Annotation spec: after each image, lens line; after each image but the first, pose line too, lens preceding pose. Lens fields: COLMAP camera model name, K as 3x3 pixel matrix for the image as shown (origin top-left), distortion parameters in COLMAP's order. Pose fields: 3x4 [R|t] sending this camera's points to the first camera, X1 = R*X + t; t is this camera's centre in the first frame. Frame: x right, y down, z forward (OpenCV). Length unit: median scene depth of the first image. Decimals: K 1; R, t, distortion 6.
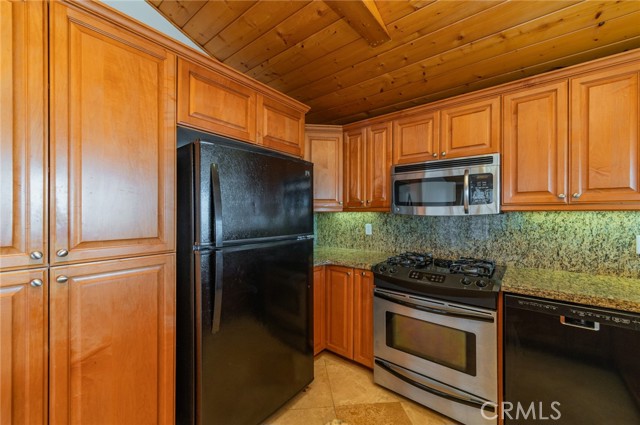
lens RADIAL K [[252.3, 0, 314.5], [0, 252.3, 213.1], [0, 0, 1]] dist [-0.000220, -0.000062]
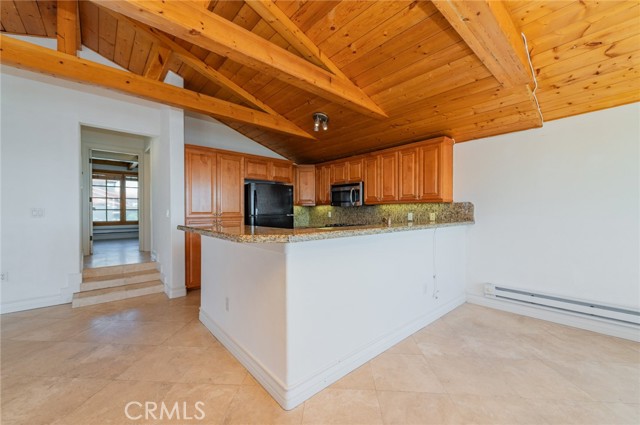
lens RADIAL K [[249.7, 0, 317.3], [0, 249.7, 211.8], [0, 0, 1]] dist [0.000074, -0.000035]
pose [[0.988091, -0.001963, -0.153857, 0.641648], [0.002598, 0.999989, 0.003925, 0.054381], [0.153847, -0.004278, 0.988085, -1.490992]]
